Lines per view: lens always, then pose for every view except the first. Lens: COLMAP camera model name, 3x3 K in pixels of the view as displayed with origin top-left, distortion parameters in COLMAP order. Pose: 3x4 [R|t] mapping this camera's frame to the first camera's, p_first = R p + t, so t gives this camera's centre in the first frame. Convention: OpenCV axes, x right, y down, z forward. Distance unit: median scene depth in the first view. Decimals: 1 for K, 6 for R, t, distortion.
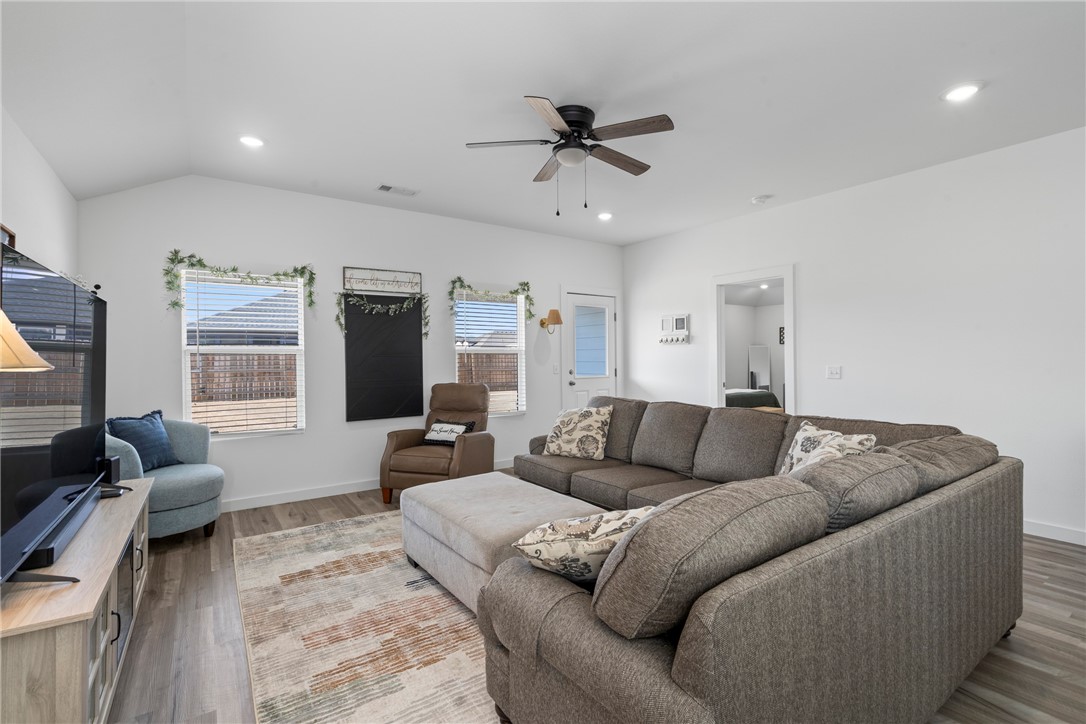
lens RADIAL K [[494.5, 0, 540.1], [0, 494.5, 356.6], [0, 0, 1]] dist [-0.004245, -0.000034]
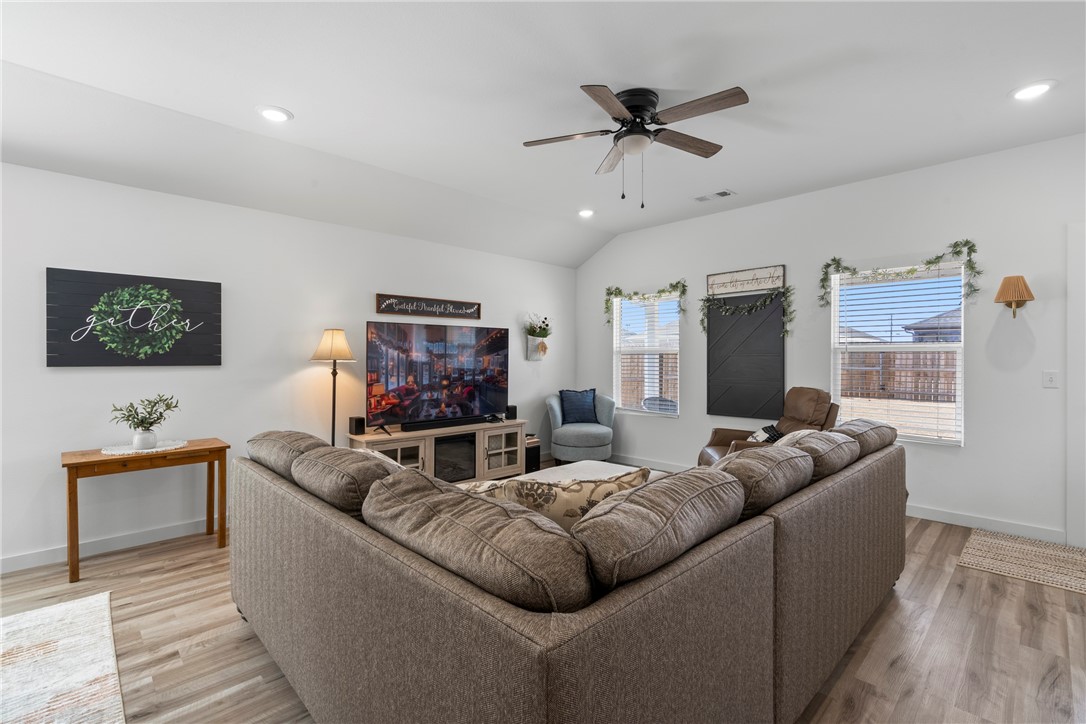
lens RADIAL K [[494.5, 0, 540.1], [0, 494.5, 356.6], [0, 0, 1]] dist [-0.004245, -0.000034]
pose [[0.154046, 0.006842, -0.988040, 0.591811], [-0.002335, 0.999976, 0.006561, -0.003925], [0.988061, 0.001297, 0.154059, 0.414305]]
